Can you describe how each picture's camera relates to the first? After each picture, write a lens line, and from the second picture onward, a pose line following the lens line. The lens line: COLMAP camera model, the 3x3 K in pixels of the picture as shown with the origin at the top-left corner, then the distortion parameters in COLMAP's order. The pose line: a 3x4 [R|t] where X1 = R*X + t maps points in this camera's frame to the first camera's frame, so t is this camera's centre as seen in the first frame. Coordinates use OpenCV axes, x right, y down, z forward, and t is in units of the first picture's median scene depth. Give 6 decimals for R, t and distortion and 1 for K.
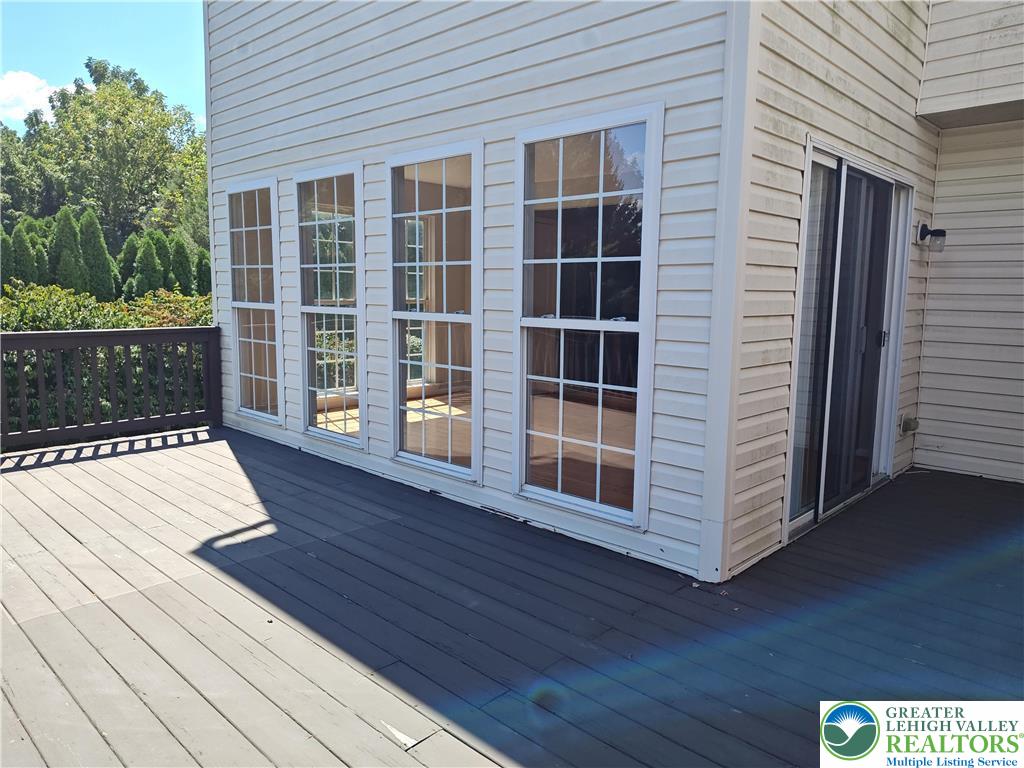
lens RADIAL K [[709.8, 0, 512.0], [0, 709.8, 384.0], [0, 0, 1]] dist [0.003030, 0.000482]
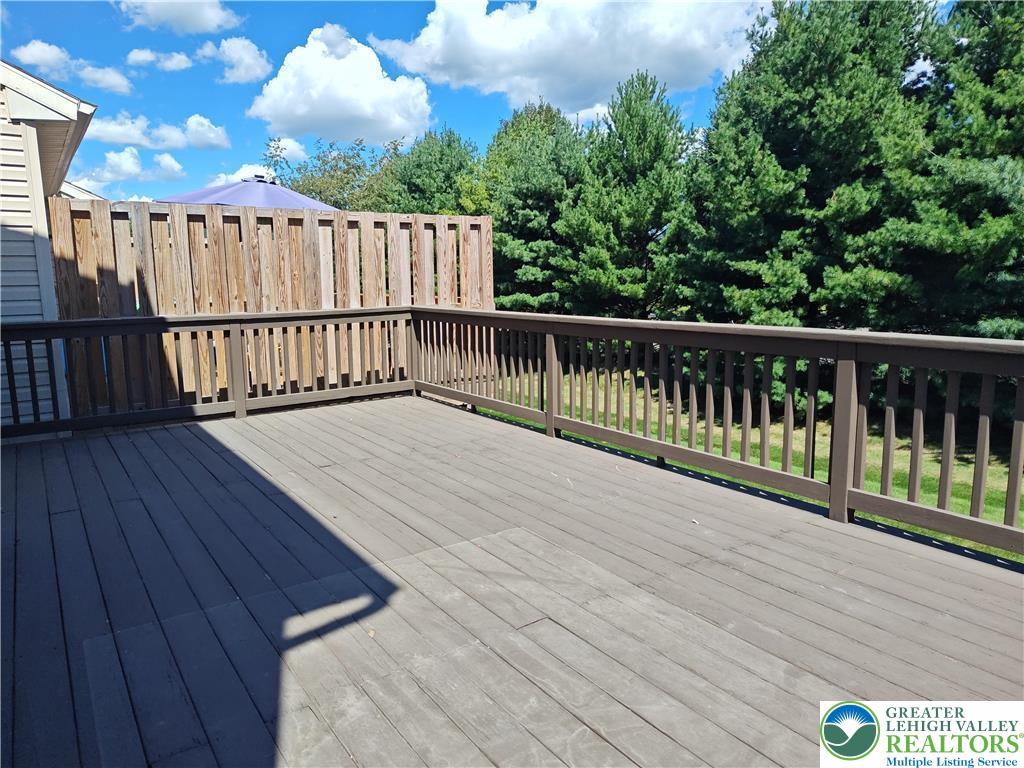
lens RADIAL K [[709.8, 0, 512.0], [0, 709.8, 384.0], [0, 0, 1]] dist [0.003030, 0.000482]
pose [[-0.977932, -0.039564, 0.205145, -0.697199], [0.023482, 0.954871, 0.296093, -0.219088], [-0.207602, 0.294375, -0.932869, 1.575888]]
